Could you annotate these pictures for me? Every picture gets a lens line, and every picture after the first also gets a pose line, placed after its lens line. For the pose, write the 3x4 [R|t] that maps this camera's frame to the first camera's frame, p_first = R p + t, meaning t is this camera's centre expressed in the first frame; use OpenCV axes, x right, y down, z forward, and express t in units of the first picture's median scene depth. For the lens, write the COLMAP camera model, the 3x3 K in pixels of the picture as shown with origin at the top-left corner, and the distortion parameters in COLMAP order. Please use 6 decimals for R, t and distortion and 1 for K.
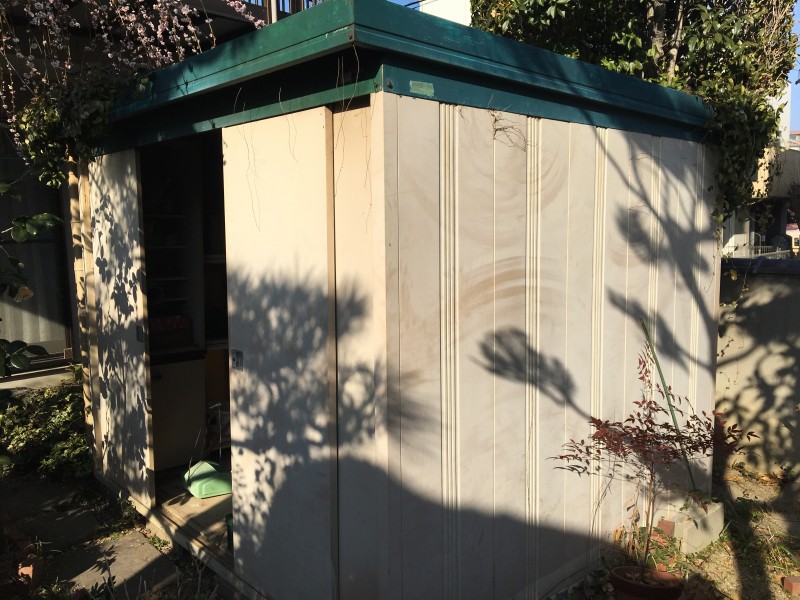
lens RADIAL K [[670.0, 0, 399.7], [0, 670.0, 301.5], [0, 0, 1]] dist [0.047547, -0.015331]
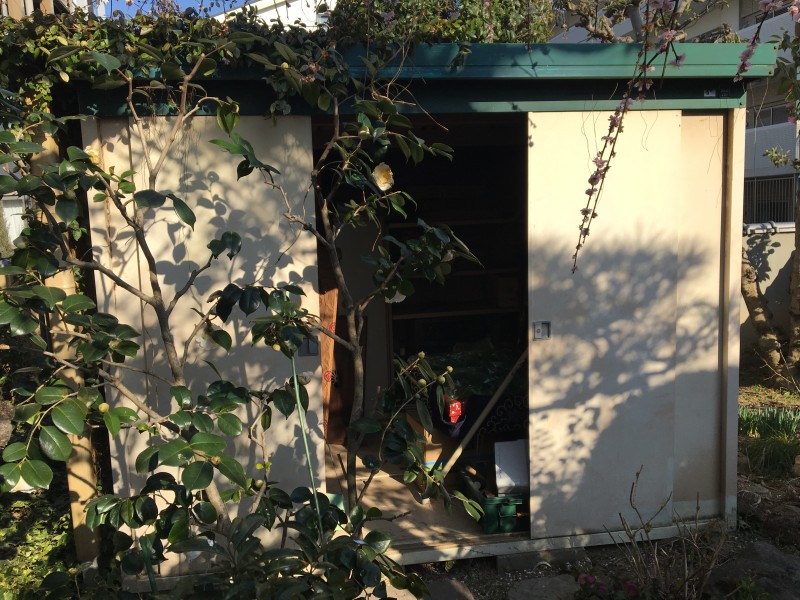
lens RADIAL K [[670.0, 0, 399.4], [0, 670.0, 296.8], [0, 0, 1]] dist [0.047547, -0.015331]
pose [[0.571420, -0.110248, 0.813218, -1.320494], [0.122858, 0.991260, 0.048057, -0.047798], [-0.811409, 0.072450, 0.579971, 0.601162]]
